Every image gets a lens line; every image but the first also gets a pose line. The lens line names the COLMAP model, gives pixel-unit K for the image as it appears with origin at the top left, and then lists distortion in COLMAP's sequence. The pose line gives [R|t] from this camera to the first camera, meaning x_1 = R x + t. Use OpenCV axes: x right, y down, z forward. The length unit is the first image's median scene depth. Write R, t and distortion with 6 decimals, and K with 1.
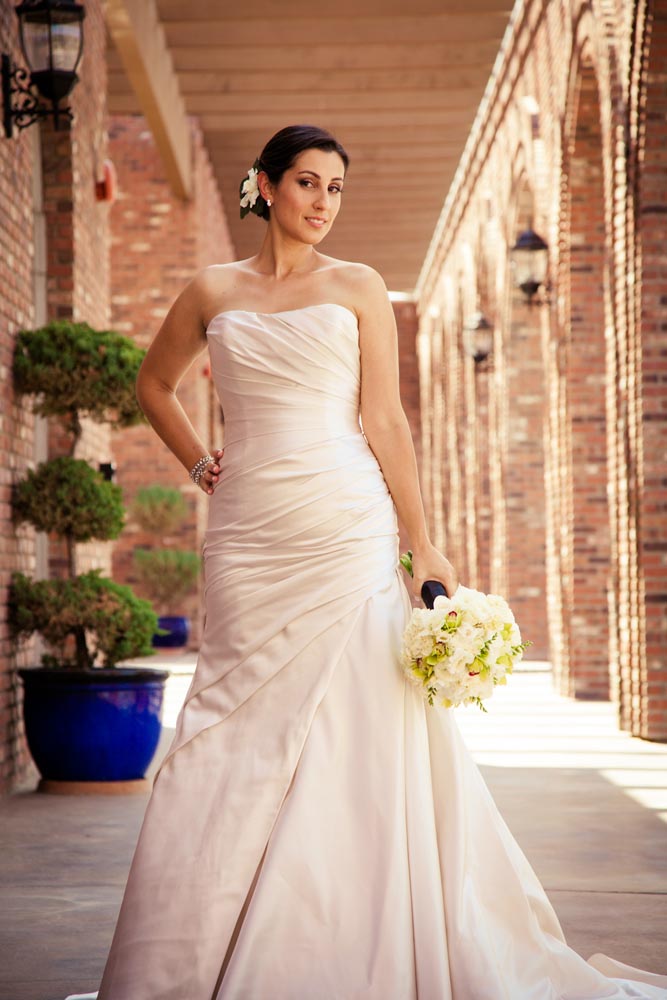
lens RADIAL K [[3121.1, 0, 333.6], [0, 3121.1, 497.5], [0, 0, 1]] dist [0.647888, 0.000000]
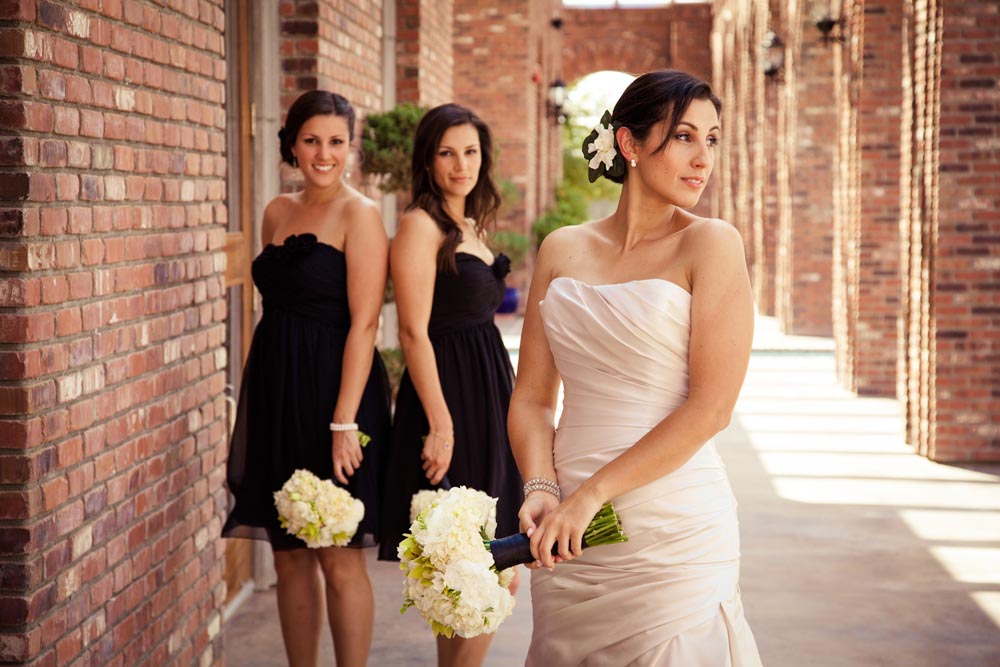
lens RADIAL K [[2212.2, 0, 502.9], [0, 2212.2, 335.7], [0, 0, 1]] dist [0.296965, 0.000000]
pose [[0.998661, 0.013489, -0.049950, -0.013037], [-0.007396, 0.992720, 0.120214, -0.059310], [0.051208, -0.119683, 0.991491, 0.211868]]
